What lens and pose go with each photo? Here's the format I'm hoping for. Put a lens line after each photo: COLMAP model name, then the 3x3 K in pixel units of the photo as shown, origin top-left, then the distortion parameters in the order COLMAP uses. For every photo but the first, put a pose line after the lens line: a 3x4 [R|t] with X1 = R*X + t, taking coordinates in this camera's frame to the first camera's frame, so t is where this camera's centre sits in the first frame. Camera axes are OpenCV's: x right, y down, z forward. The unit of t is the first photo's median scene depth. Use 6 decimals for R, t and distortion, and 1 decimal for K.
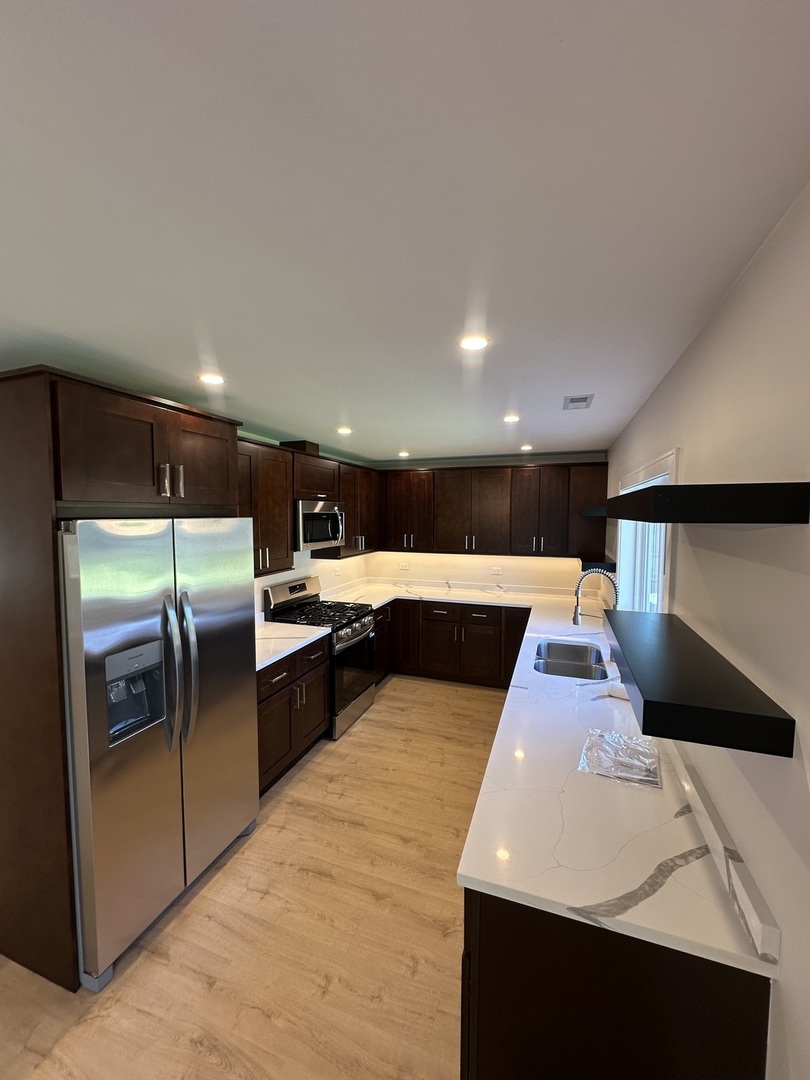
lens RADIAL K [[439.3, 0, 404.8], [0, 439.3, 537.8], [0, 0, 1]] dist [0.003446, 0.002893]
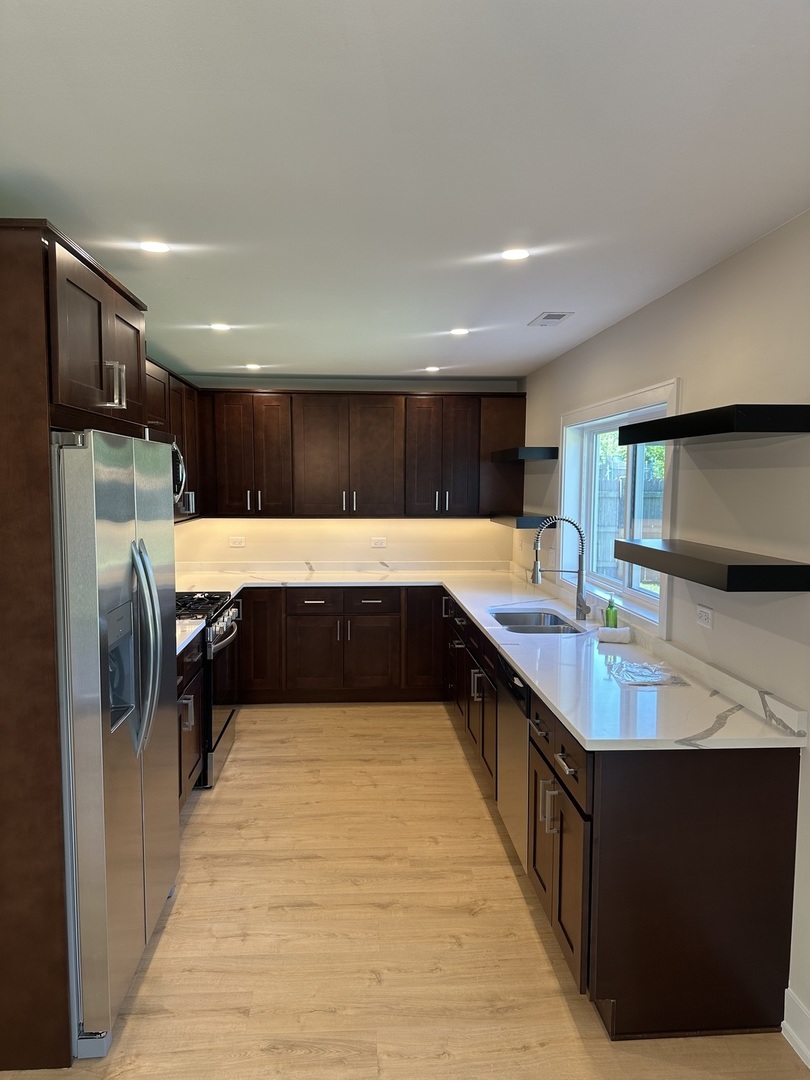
lens RADIAL K [[778.3, 0, 408.2], [0, 778.3, 531.9], [0, 0, 1]] dist [0.053530, -0.044788]
pose [[0.911248, -0.025125, 0.411090, -0.379669], [0.021020, 0.999674, 0.014503, 0.061270], [-0.411321, -0.004575, 0.911479, -0.221394]]
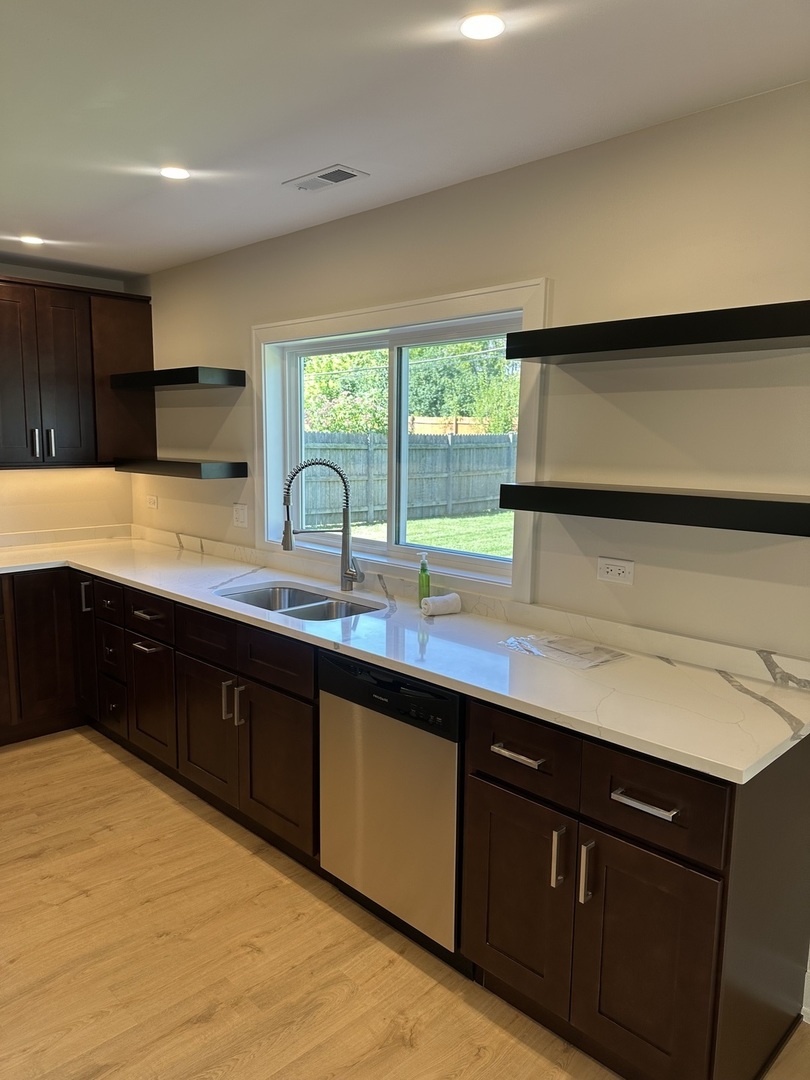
lens RADIAL K [[778.3, 0, 399.9], [0, 778.3, 543.0], [0, 0, 1]] dist [0.053530, -0.044788]
pose [[0.424967, -0.116952, 0.897622, -0.459877], [0.041009, 0.993088, 0.109975, 0.060943], [-0.904280, -0.009925, 0.426826, 0.324762]]
